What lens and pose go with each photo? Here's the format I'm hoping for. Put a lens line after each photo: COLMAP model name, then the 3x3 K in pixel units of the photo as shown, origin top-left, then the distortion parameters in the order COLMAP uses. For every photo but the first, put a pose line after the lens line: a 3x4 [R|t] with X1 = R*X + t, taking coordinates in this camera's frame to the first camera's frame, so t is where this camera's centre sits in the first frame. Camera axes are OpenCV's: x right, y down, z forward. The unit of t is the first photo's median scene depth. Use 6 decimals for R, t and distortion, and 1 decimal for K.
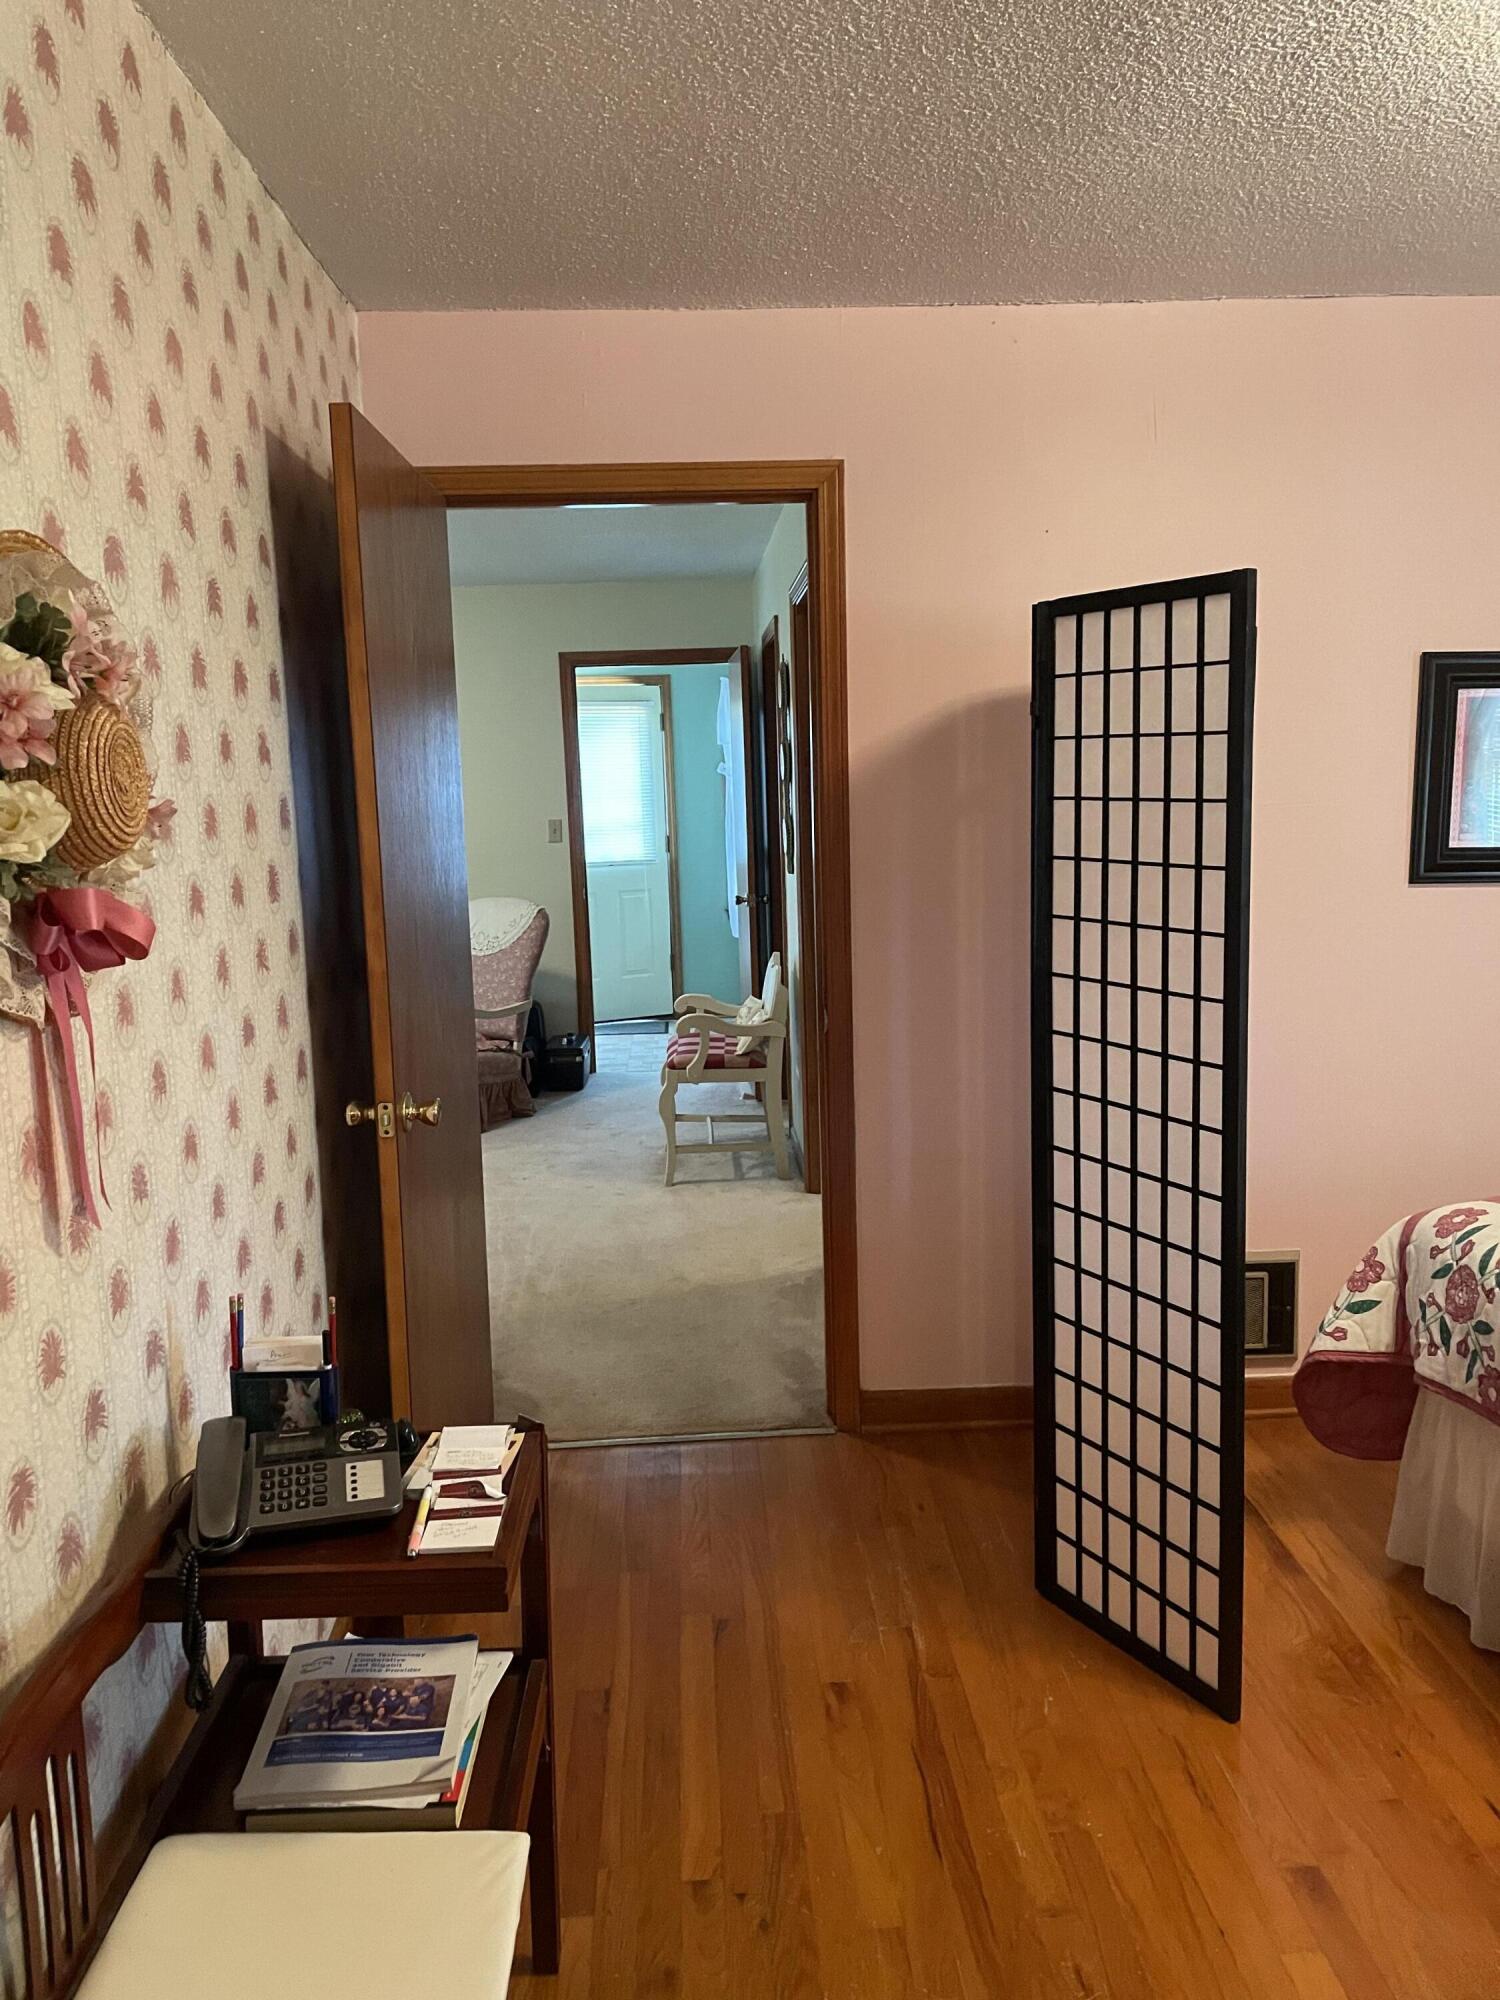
lens RADIAL K [[1493.9, 0, 748.8], [0, 1493.9, 995.8], [0, 0, 1]] dist [0.005117, -0.007171]
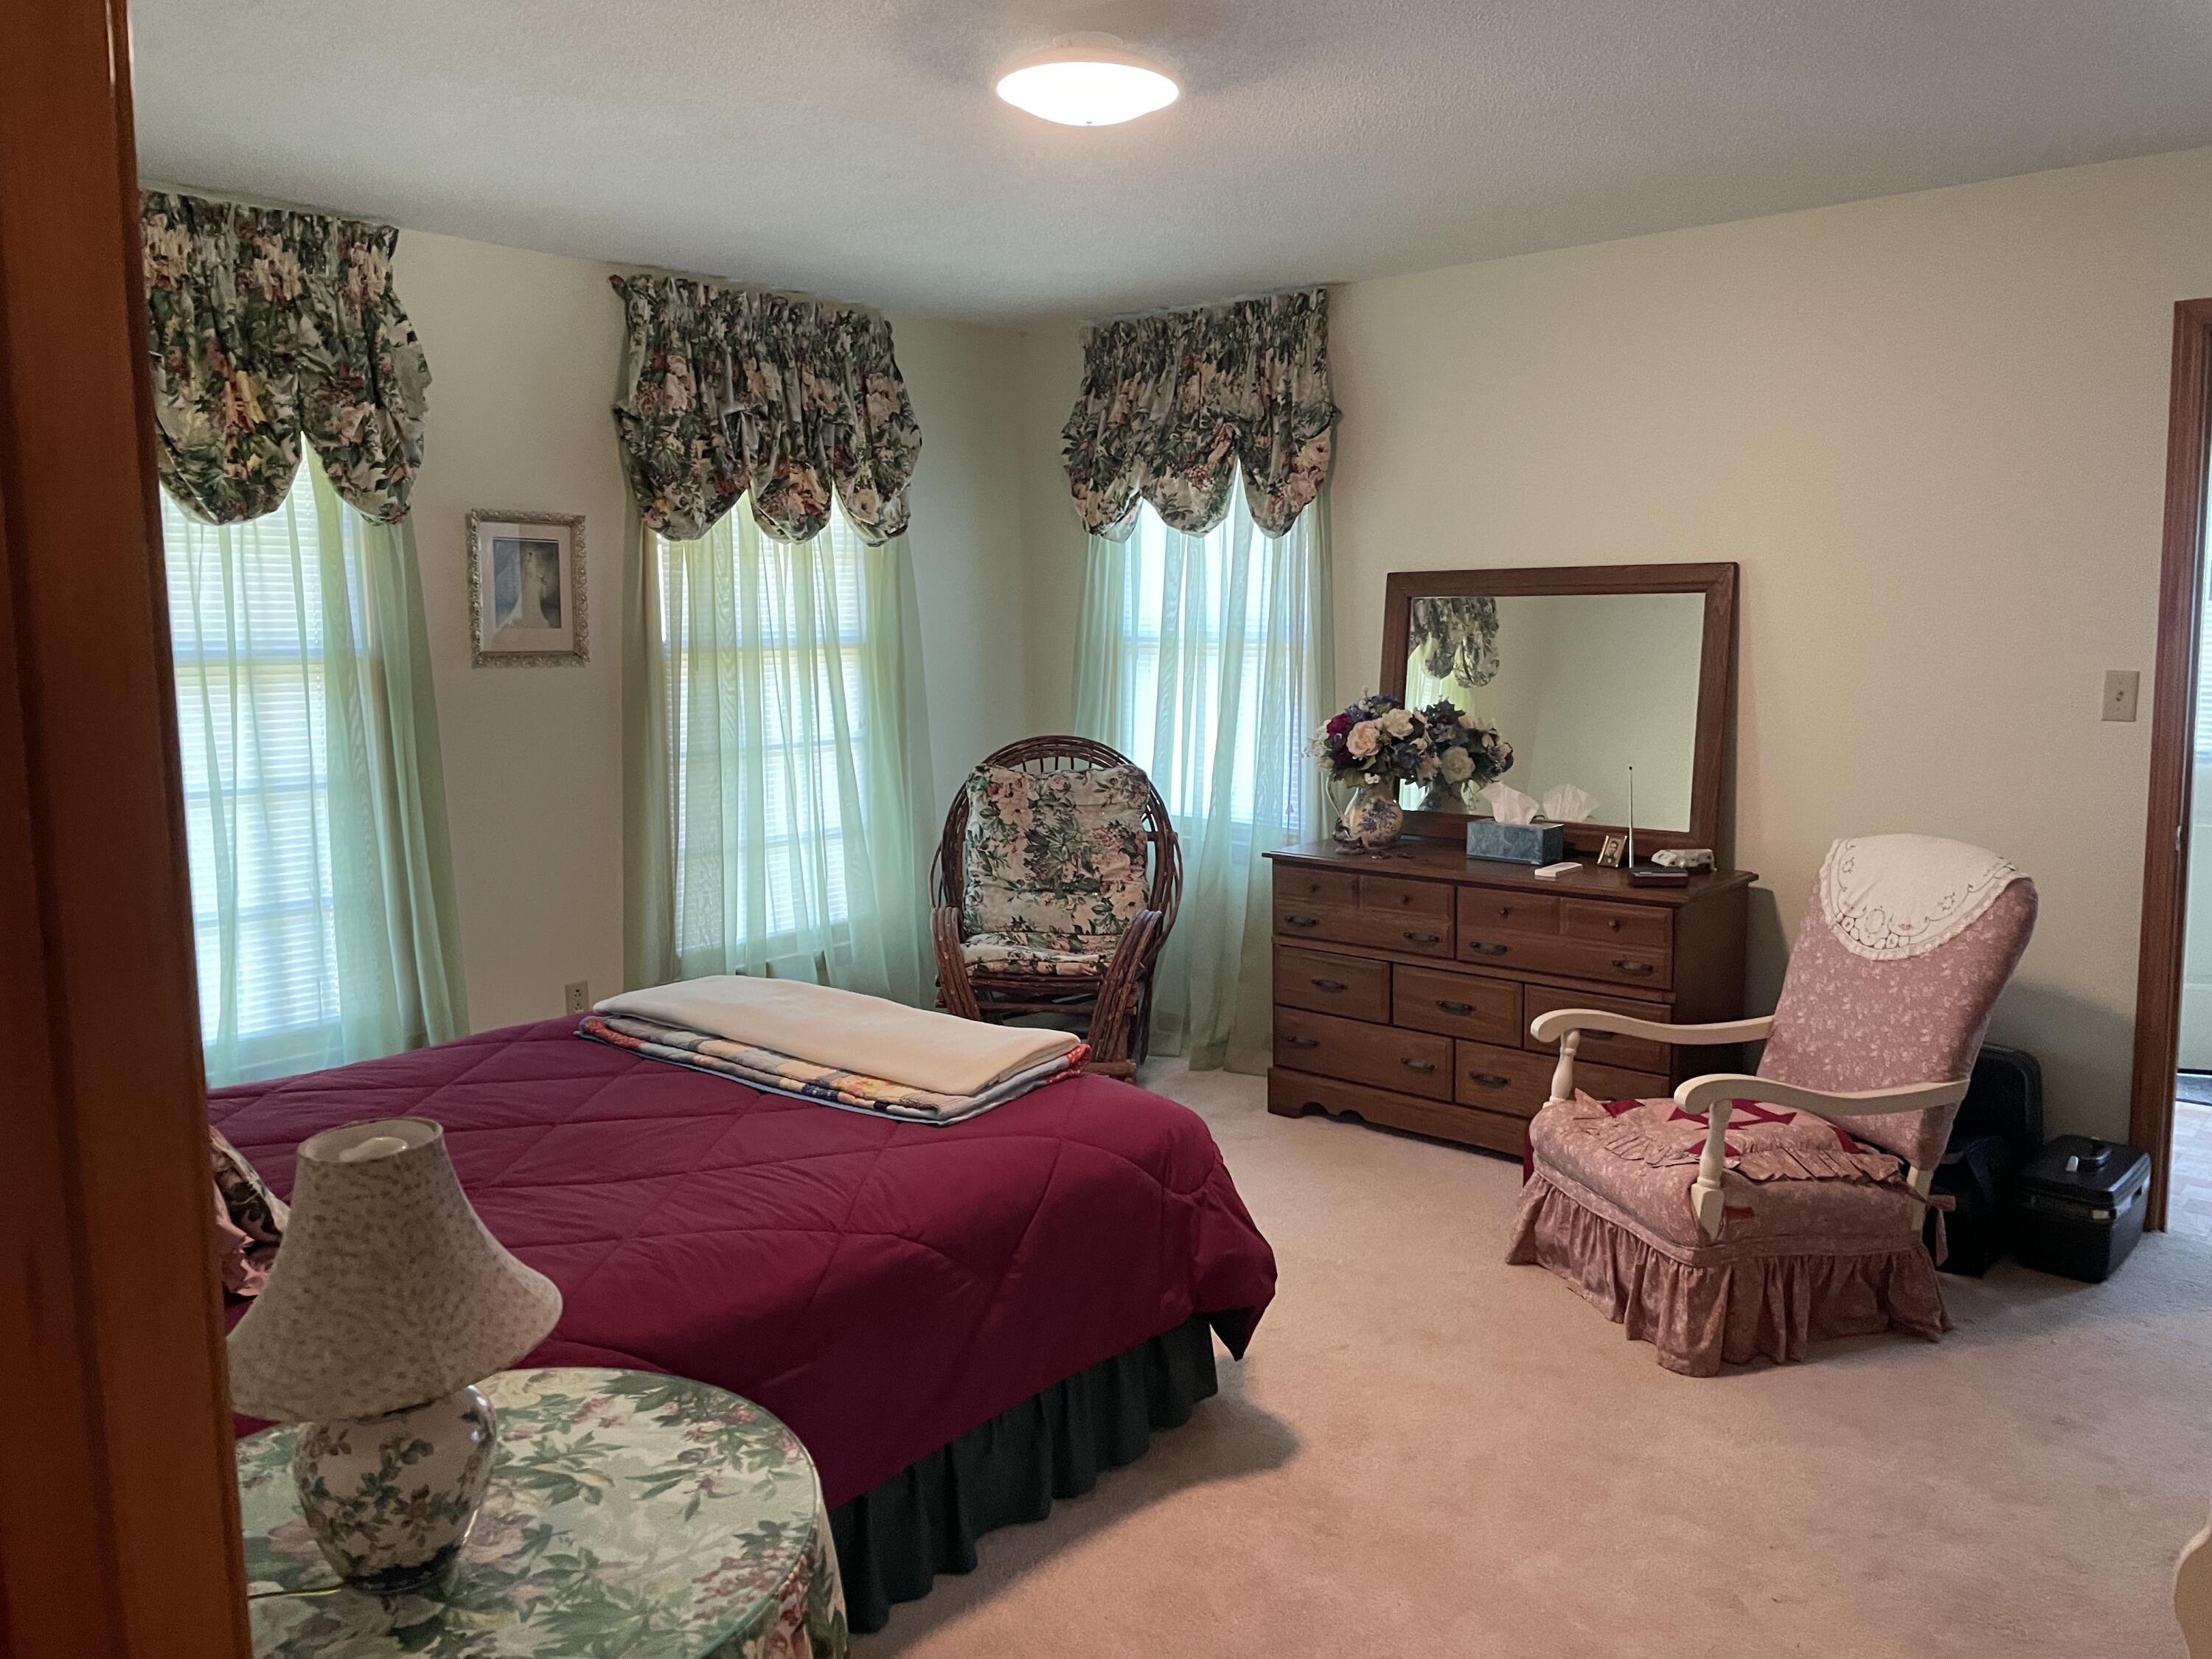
lens RADIAL K [[1652.2, 0, 1101.2], [0, 1652.2, 825.8], [0, 0, 1]] dist [0.005117, -0.007171]
pose [[0.721996, 0.099004, -0.684778, -0.005225], [-0.105208, 0.993910, 0.032772, -0.093327], [0.683852, 0.048382, 0.728015, 0.713925]]
